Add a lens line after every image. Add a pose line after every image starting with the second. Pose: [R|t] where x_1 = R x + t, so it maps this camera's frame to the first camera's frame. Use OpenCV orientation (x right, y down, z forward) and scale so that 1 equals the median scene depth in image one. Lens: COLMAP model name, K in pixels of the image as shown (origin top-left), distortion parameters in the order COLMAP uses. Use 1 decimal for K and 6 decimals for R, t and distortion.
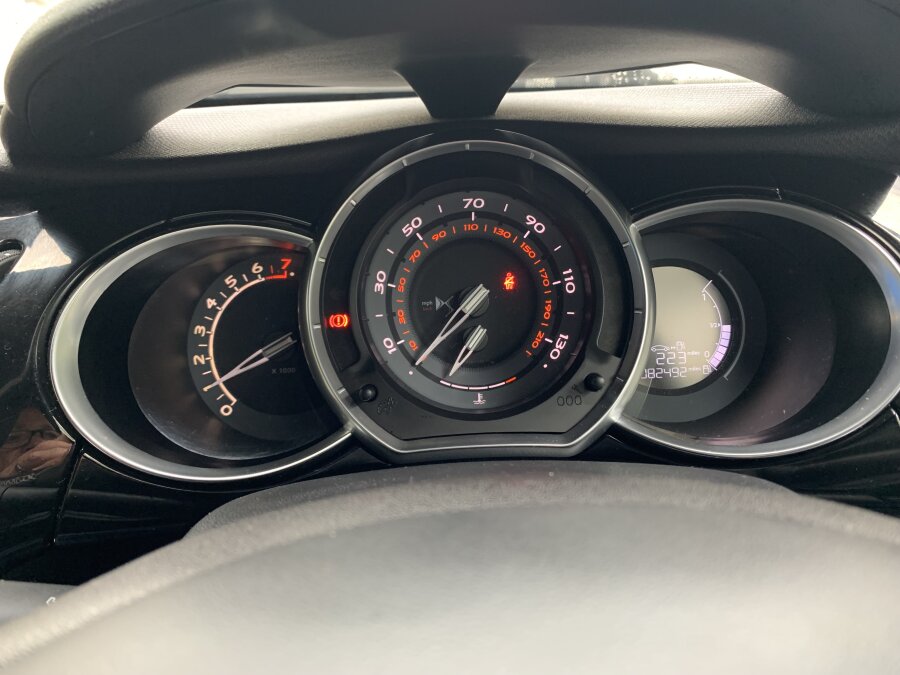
lens RADIAL K [[675.3, 0, 449.1], [0, 675.3, 337.3], [0, 0, 1]] dist [0.026656, -0.024005]
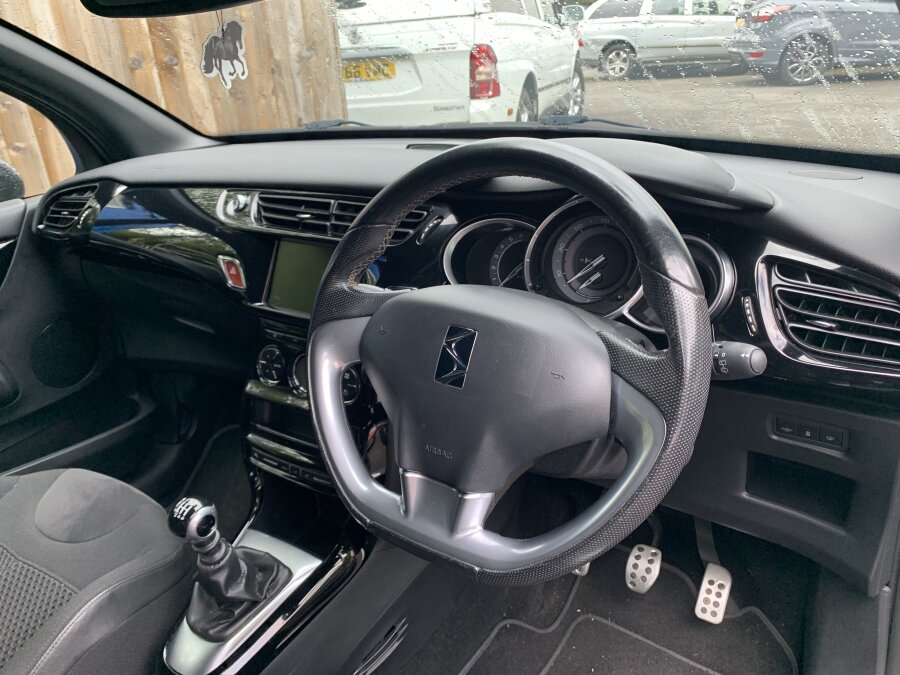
lens RADIAL K [[675.3, 0, 443.5], [0, 675.3, 341.6], [0, 0, 1]] dist [0.026656, -0.024005]
pose [[0.847912, 0.219165, -0.482713, 0.799296], [-0.191938, 0.975683, 0.105838, 0.075217], [0.494171, 0.002910, 0.869360, -1.362951]]
